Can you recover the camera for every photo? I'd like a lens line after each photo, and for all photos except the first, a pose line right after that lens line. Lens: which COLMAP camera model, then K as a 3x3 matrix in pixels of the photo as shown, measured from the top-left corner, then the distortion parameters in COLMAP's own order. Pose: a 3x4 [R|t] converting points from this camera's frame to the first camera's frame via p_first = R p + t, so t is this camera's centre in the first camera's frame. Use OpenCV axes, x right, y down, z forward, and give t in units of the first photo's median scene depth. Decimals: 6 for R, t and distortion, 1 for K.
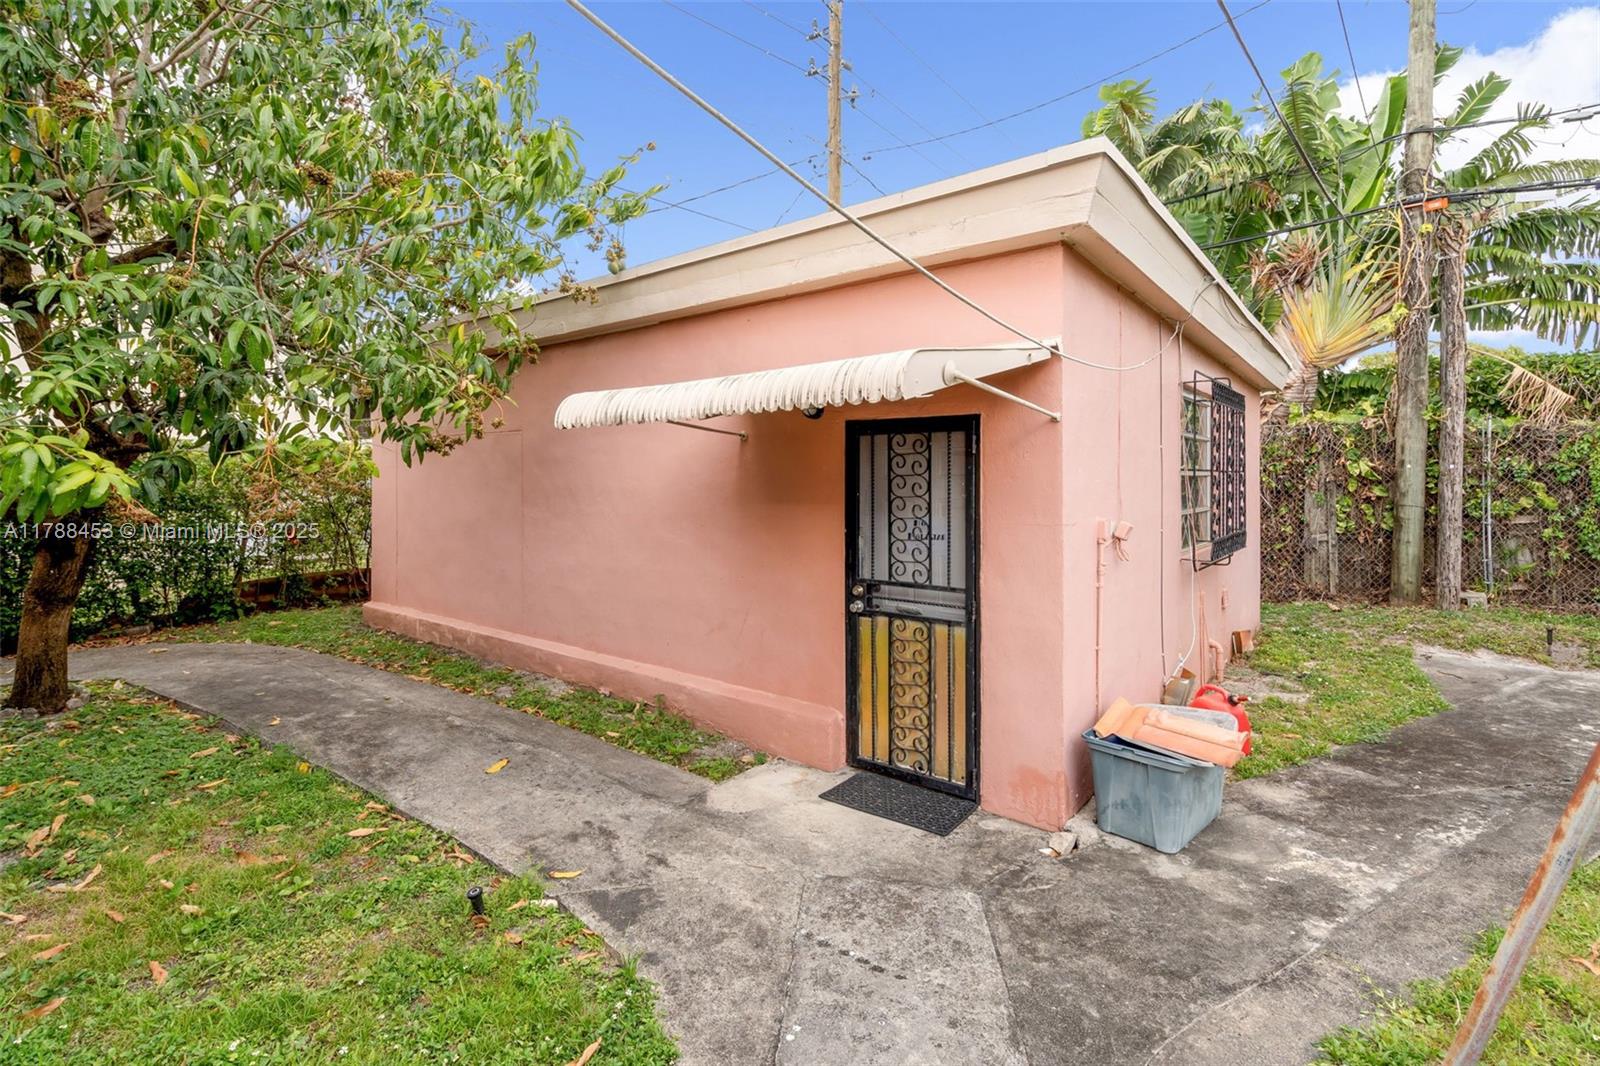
lens RADIAL K [[741.0, 0, 801.5], [0, 741.0, 479.3], [0, 0, 1]] dist [-0.002528, 0.000873]
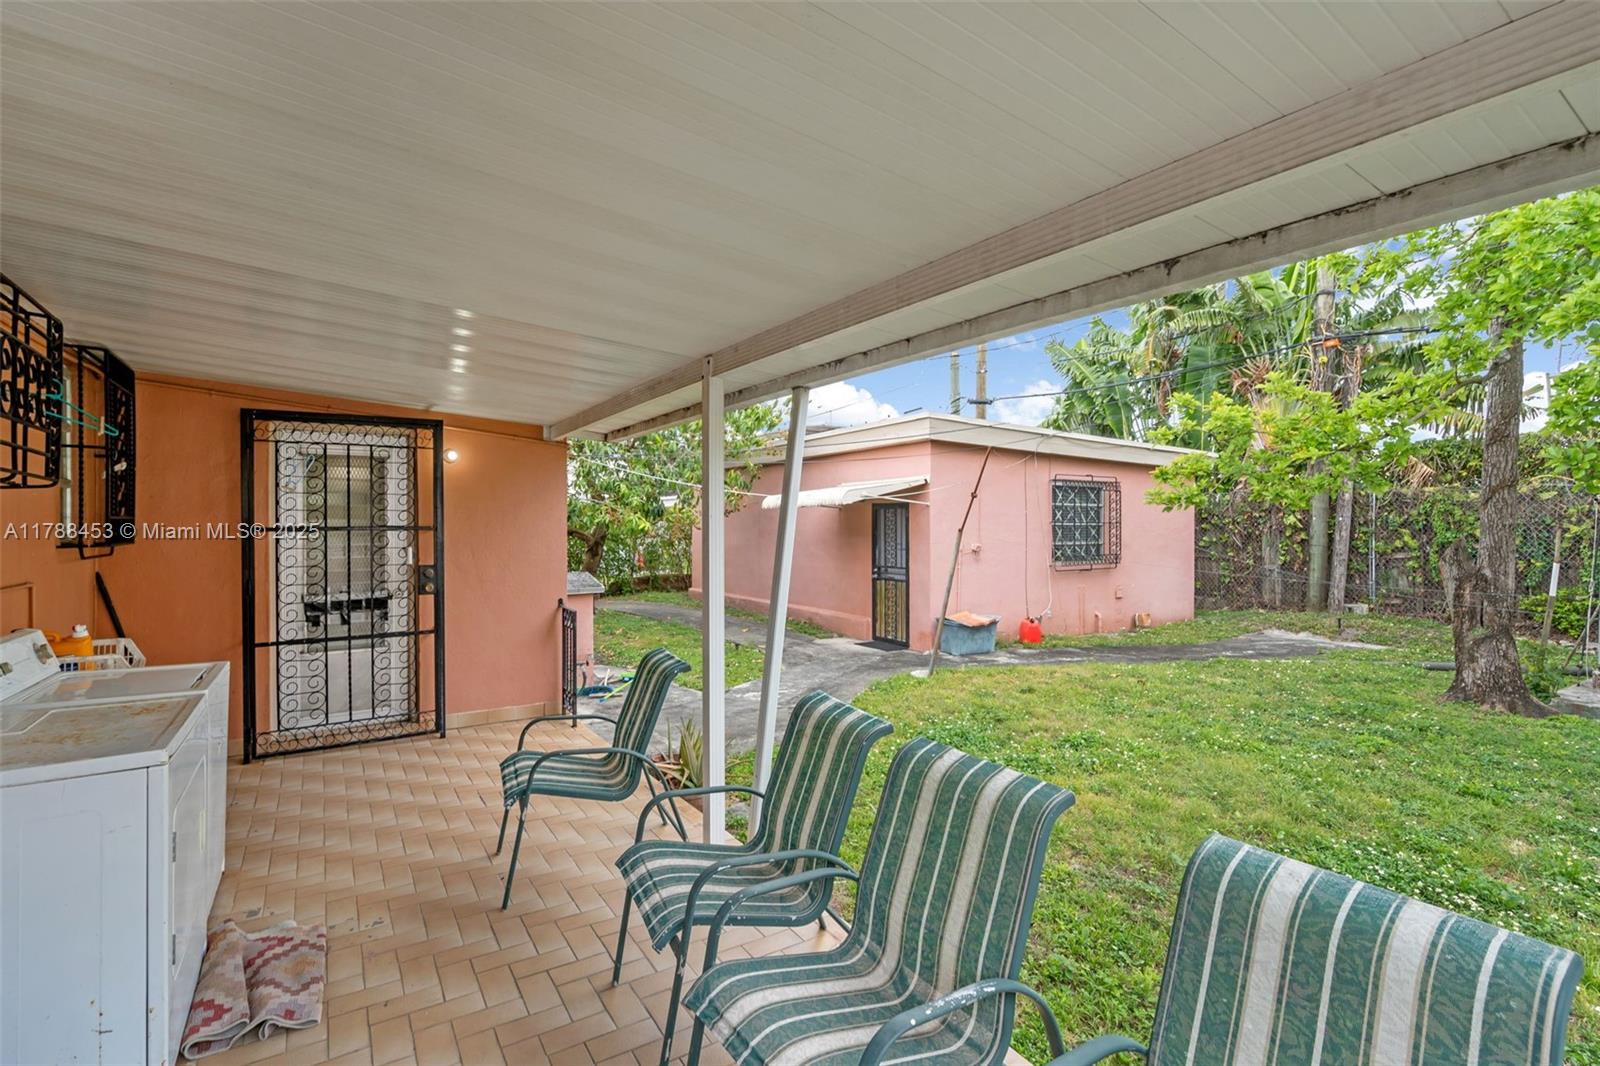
lens RADIAL K [[741.0, 0, 800.0], [0, 741.0, 530.1], [0, 0, 1]] dist [-0.002528, 0.000873]
pose [[0.941620, 0.004239, -0.336650, 0.358902], [-0.002229, 0.999977, 0.006356, -0.002076], [0.336669, -0.005235, 0.941608, -0.774806]]
